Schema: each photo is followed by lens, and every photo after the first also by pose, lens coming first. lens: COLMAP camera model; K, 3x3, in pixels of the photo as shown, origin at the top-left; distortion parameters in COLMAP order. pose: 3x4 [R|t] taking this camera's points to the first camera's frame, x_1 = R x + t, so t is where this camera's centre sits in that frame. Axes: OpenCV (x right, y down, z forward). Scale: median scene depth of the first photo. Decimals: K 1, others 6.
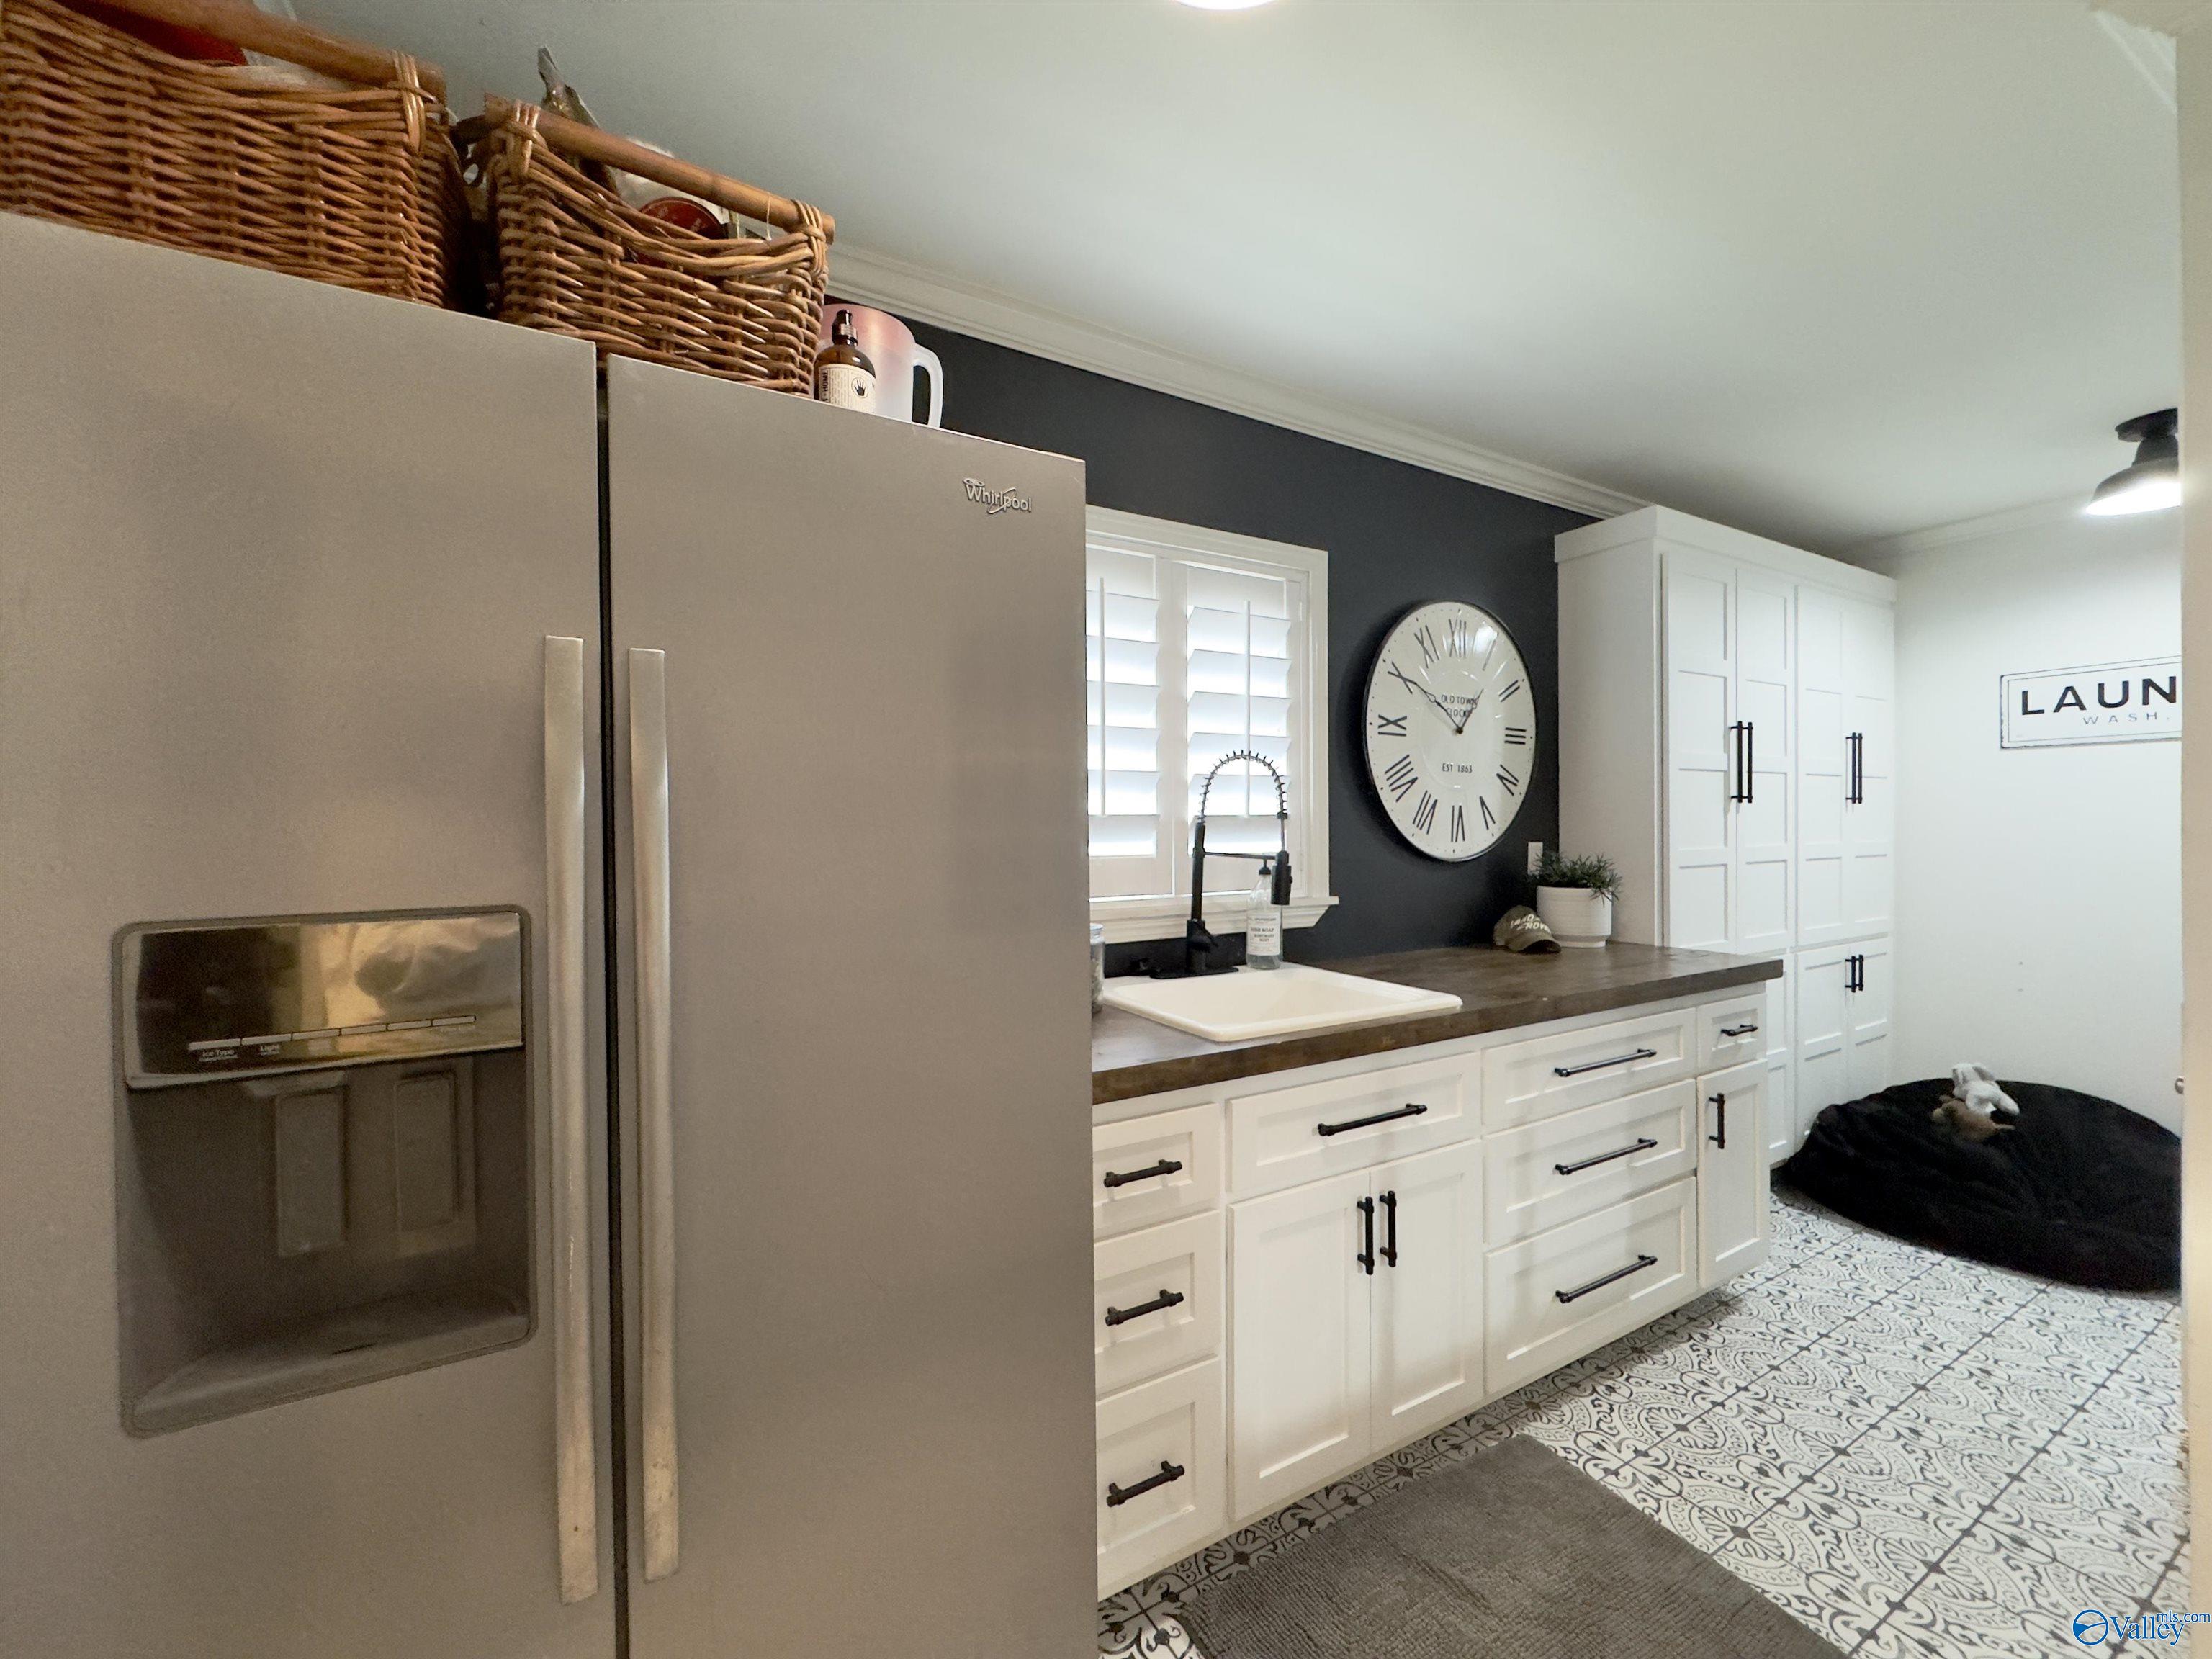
lens RADIAL K [[881.3, 0, 1104.0], [0, 881.3, 825.7], [0, 0, 1]] dist [-0.001133, -0.000117]
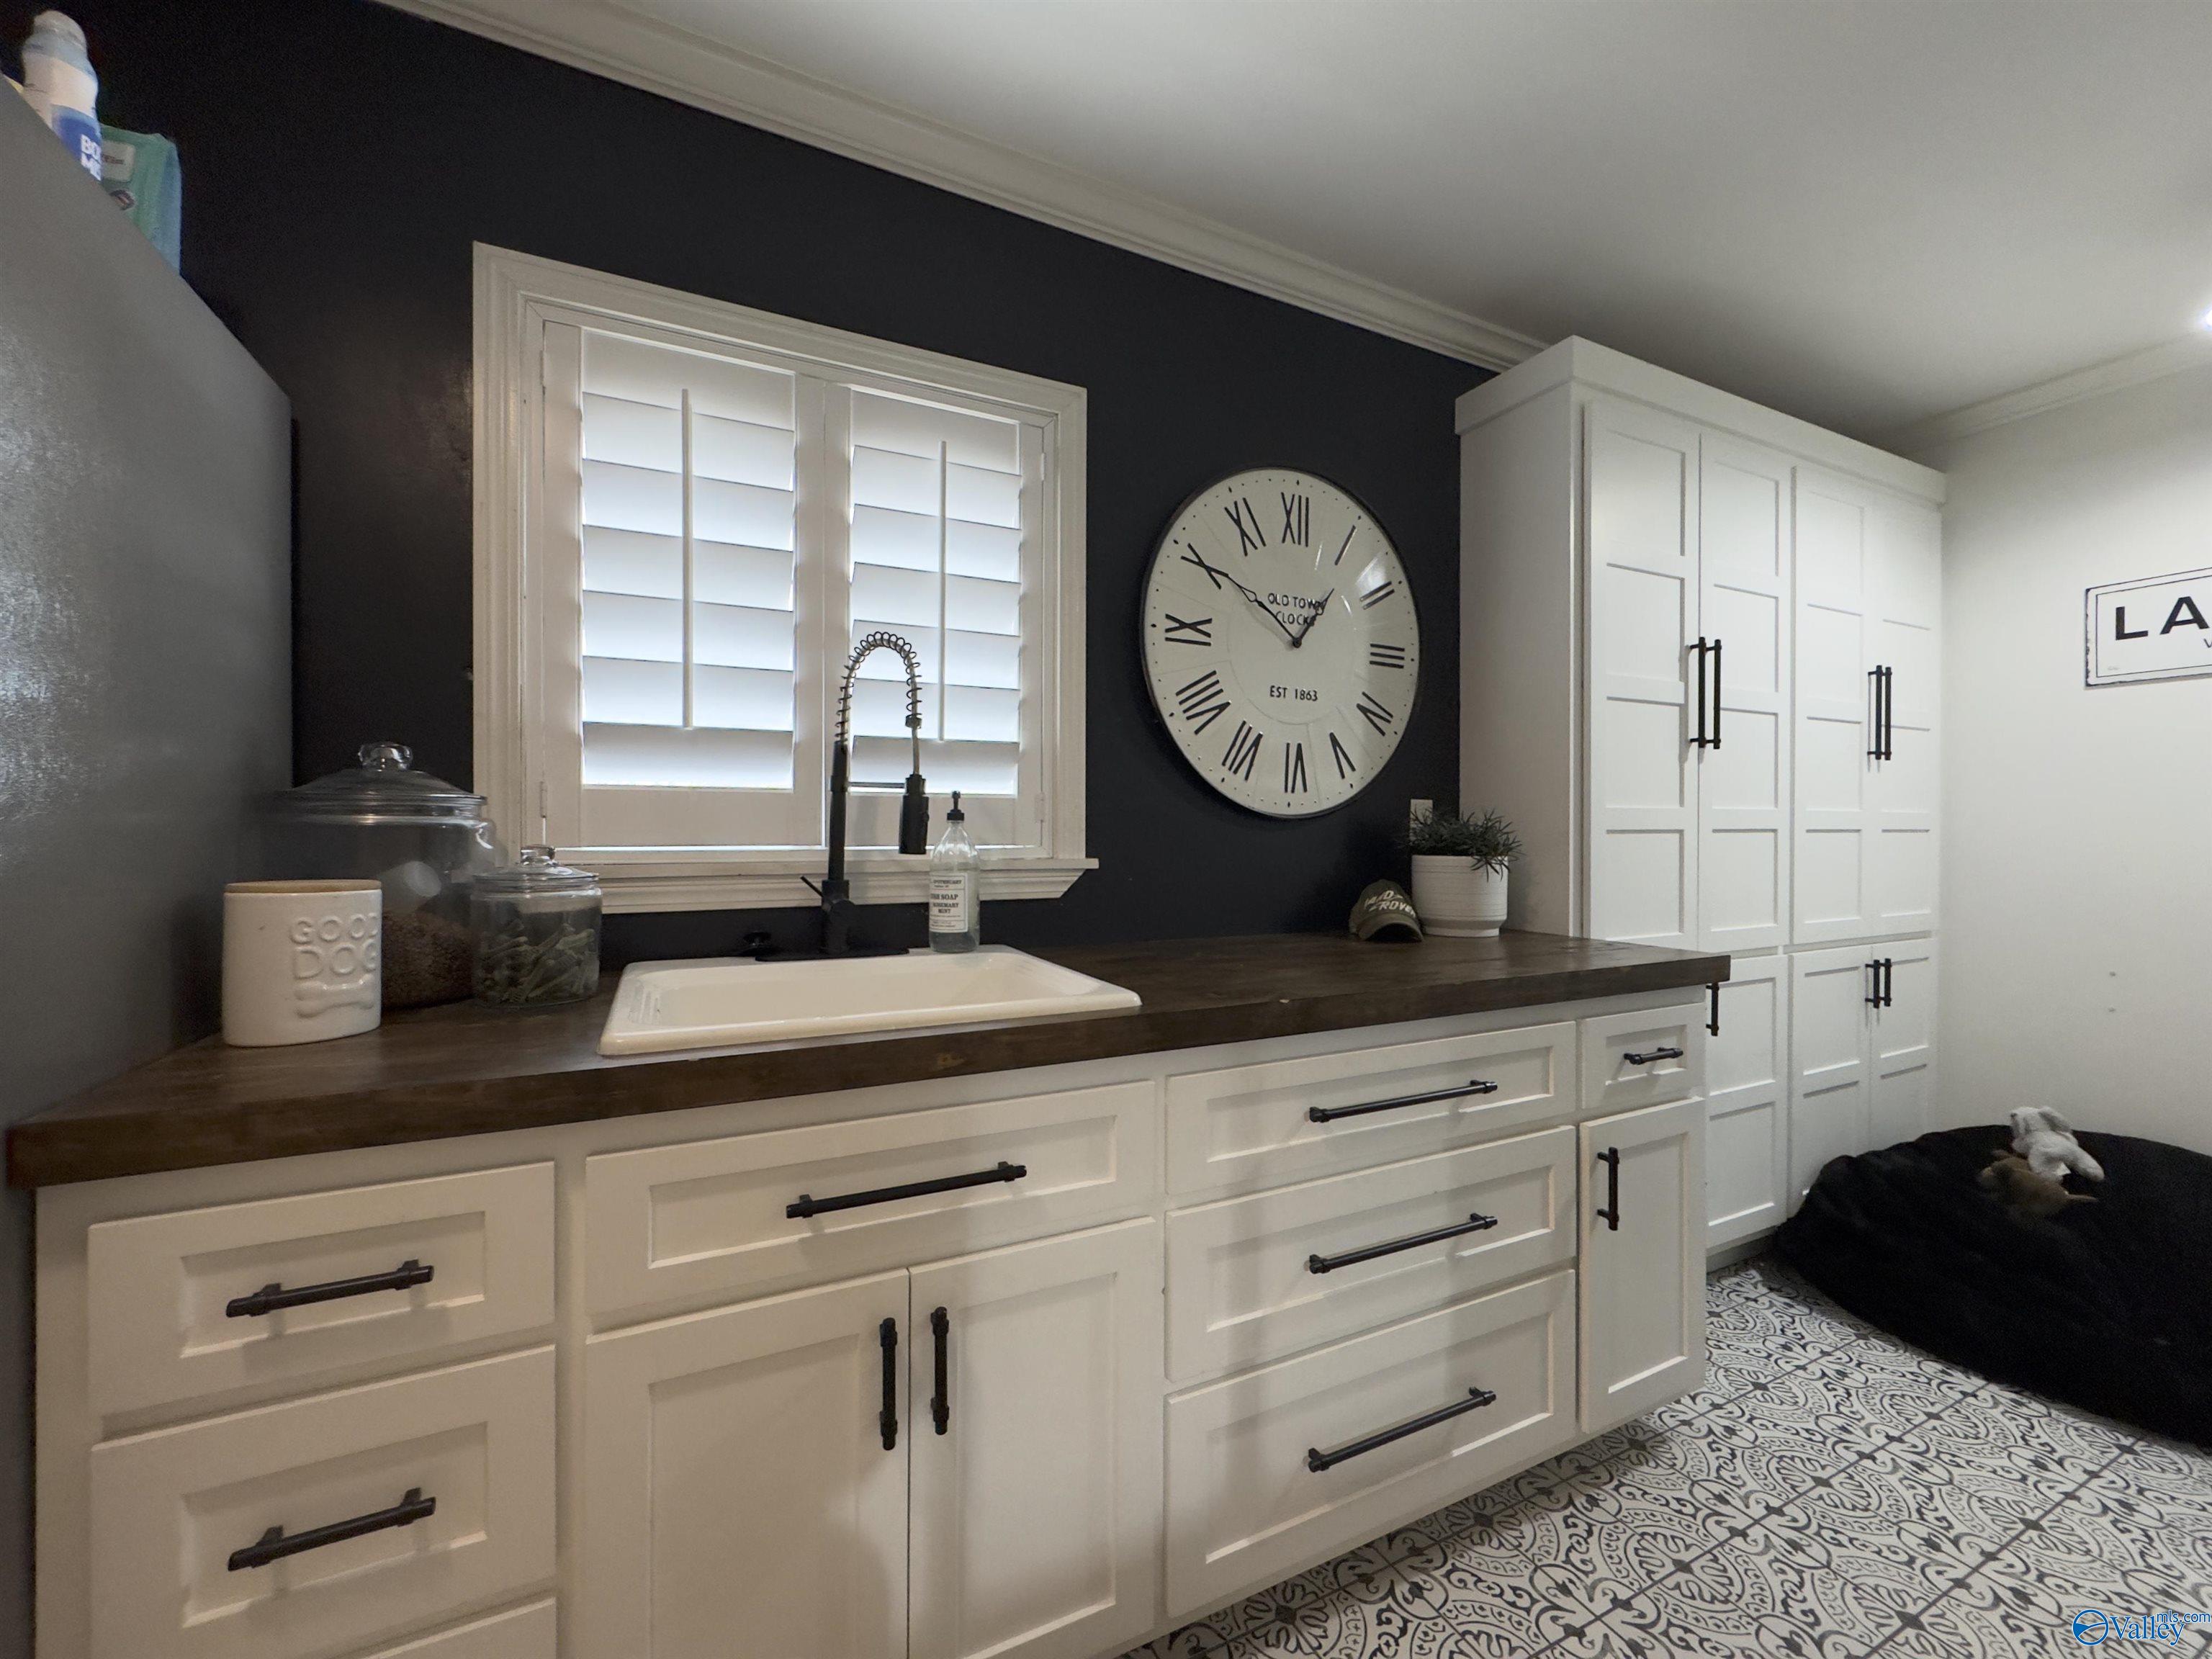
lens RADIAL K [[881.3, 0, 1101.4], [0, 881.3, 826.6], [0, 0, 1]] dist [-0.001133, -0.000117]
pose [[0.997734, 0.008883, -0.066697, 0.296670], [-0.009099, 0.999954, -0.002935, 0.052364], [0.066668, 0.003535, 0.997769, 0.250562]]
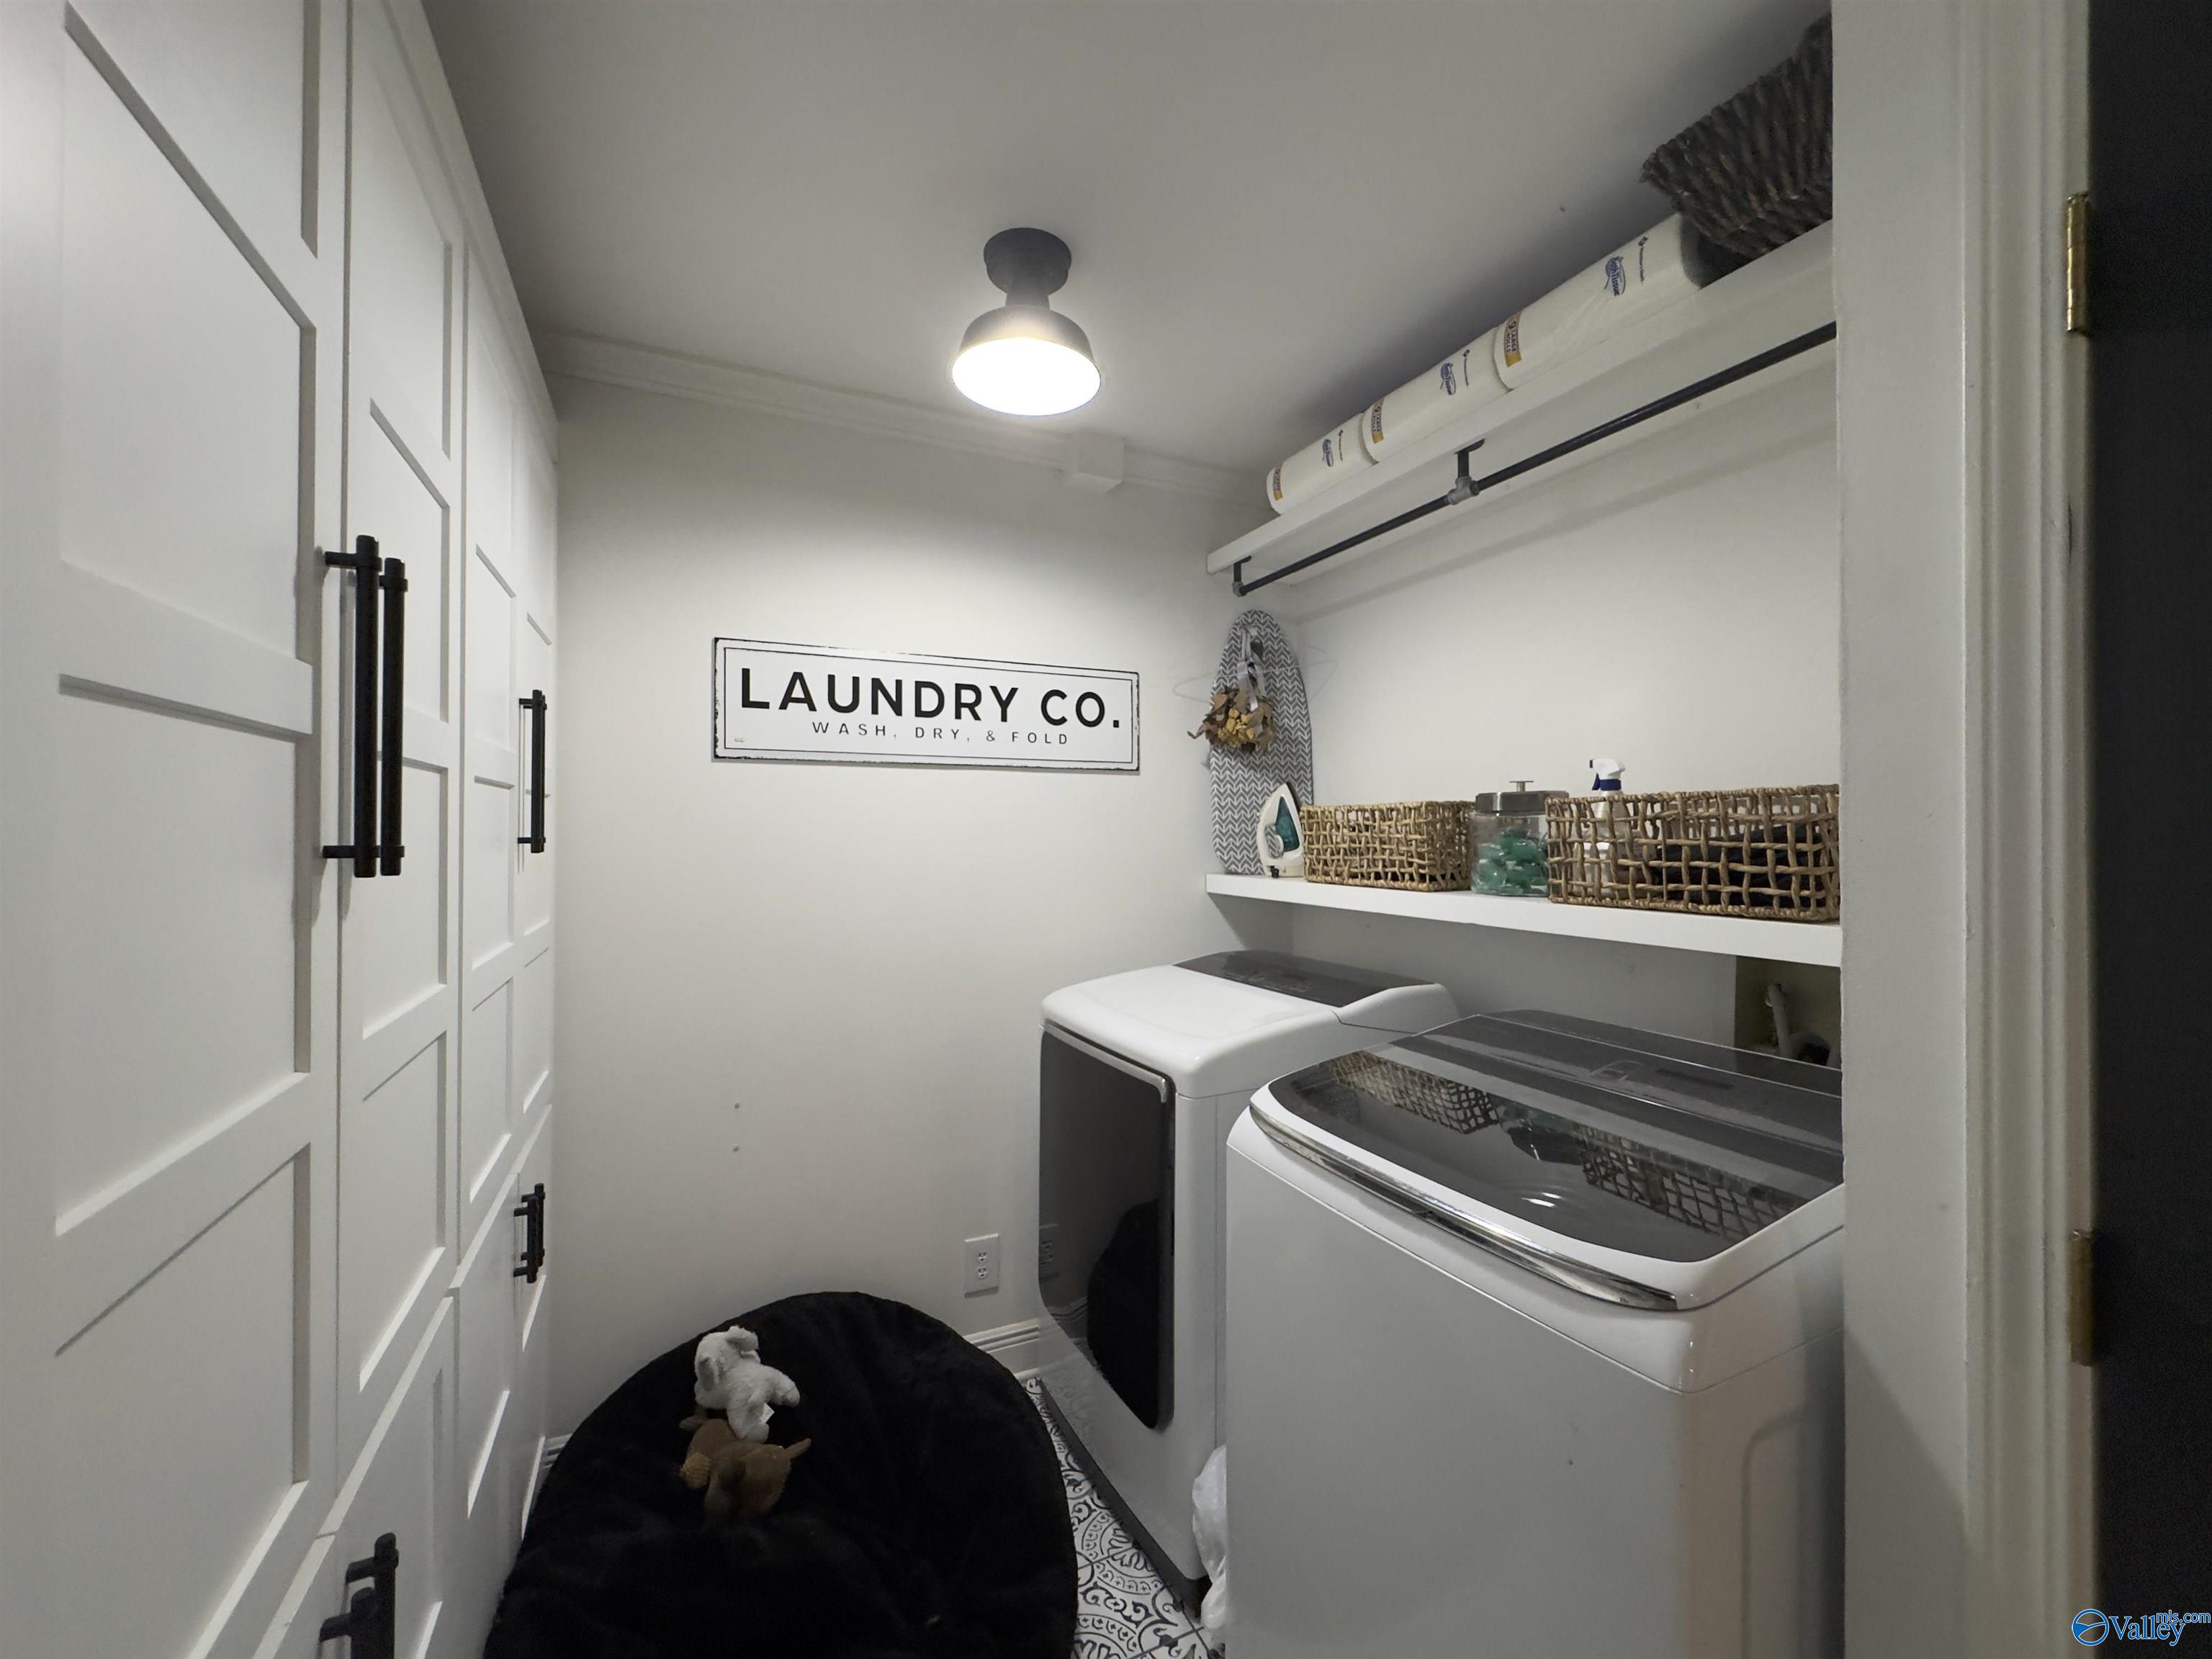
lens RADIAL K [[881.3, 0, 1098.2], [0, 881.3, 832.4], [0, 0, 1]] dist [-0.001133, -0.000117]
pose [[0.092109, 0.007752, 0.995719, 0.552480], [-0.004731, 0.999962, -0.007348, -0.041279], [-0.995738, -0.004034, 0.092143, 0.858546]]
